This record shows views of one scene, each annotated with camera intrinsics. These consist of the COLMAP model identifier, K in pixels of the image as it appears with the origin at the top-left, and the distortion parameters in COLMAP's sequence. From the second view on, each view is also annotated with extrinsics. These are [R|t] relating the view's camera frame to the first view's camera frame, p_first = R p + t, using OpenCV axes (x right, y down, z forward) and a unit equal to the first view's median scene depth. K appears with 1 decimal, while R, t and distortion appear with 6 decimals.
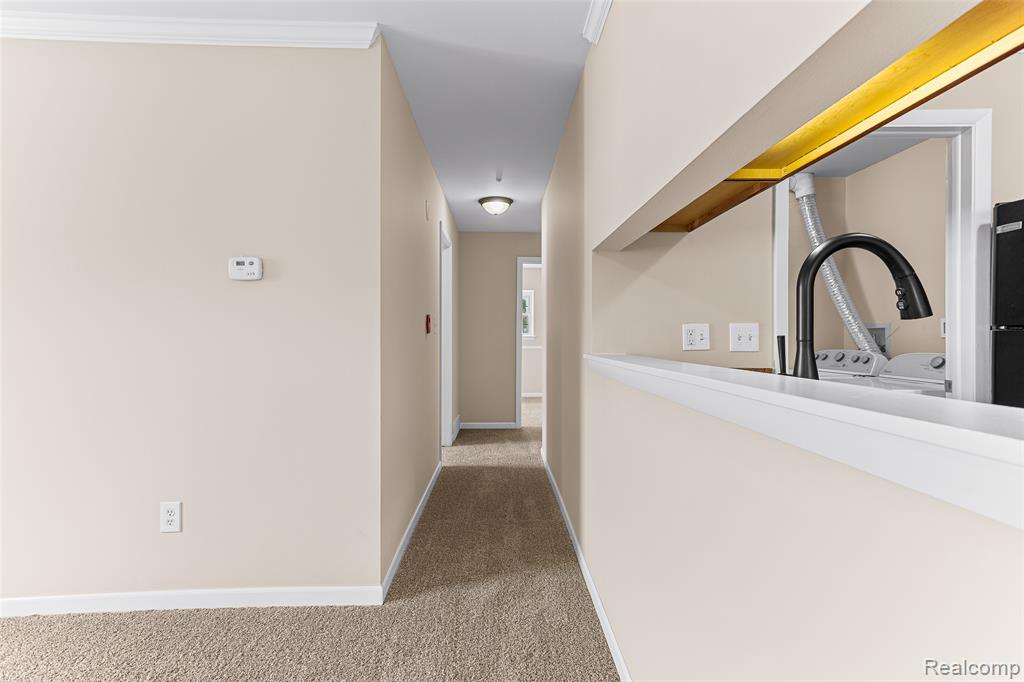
lens RADIAL K [[479.3, 0, 512.8], [0, 479.3, 333.1], [0, 0, 1]] dist [0.026443, 0.001645]
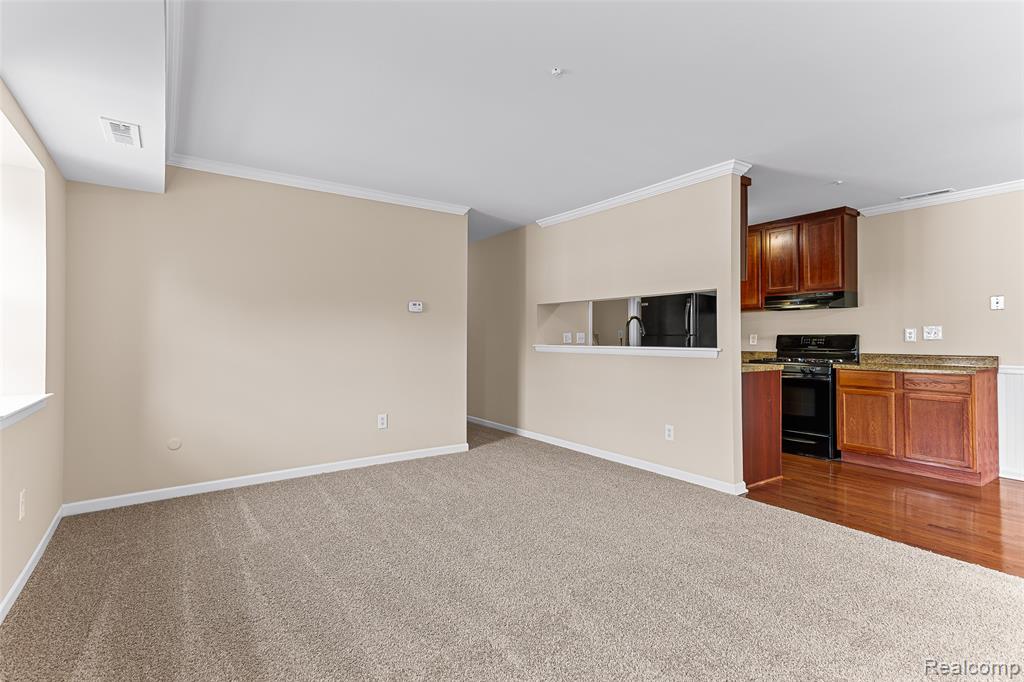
lens RADIAL K [[479.3, 0, 508.3], [0, 479.3, 330.8], [0, 0, 1]] dist [0.026443, 0.001645]
pose [[0.830141, 0.010644, 0.557452, -1.418058], [-0.006015, 0.999931, -0.010134, -0.003105], [-0.557521, 0.005060, 0.830147, -1.061278]]
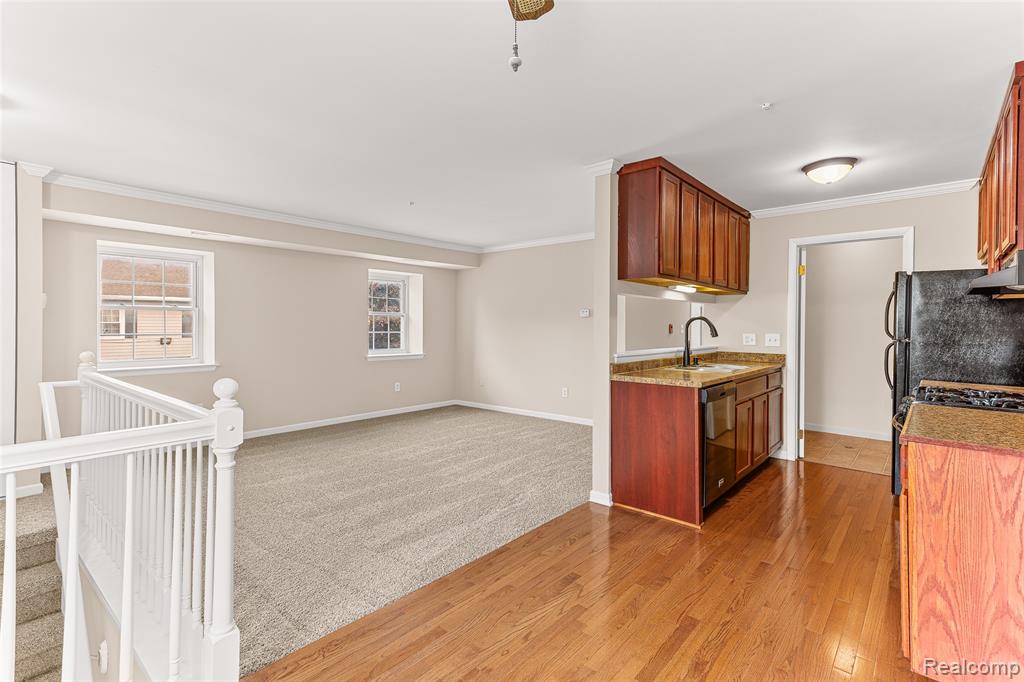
lens RADIAL K [[479.3, 0, 508.9], [0, 479.3, 323.8], [0, 0, 1]] dist [0.026443, 0.001645]
pose [[0.737810, 0.001142, -0.675007, 1.116938], [-0.001606, 0.999999, -0.000063, -0.066563], [0.675006, 0.001130, 0.737811, -1.526061]]
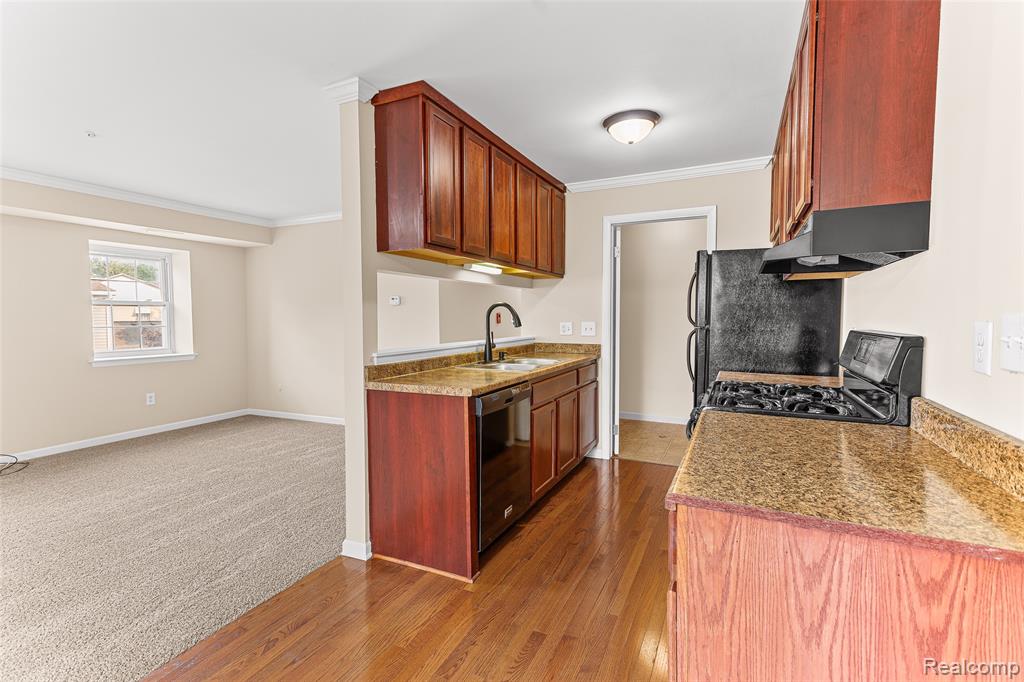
lens RADIAL K [[479.3, 0, 506.1], [0, 479.3, 331.3], [0, 0, 1]] dist [0.026443, 0.001645]
pose [[0.889073, 0.008805, -0.457680, 1.123502], [0.009137, 0.999275, 0.036972, -0.059821], [0.457674, -0.037052, 0.888348, -0.983294]]
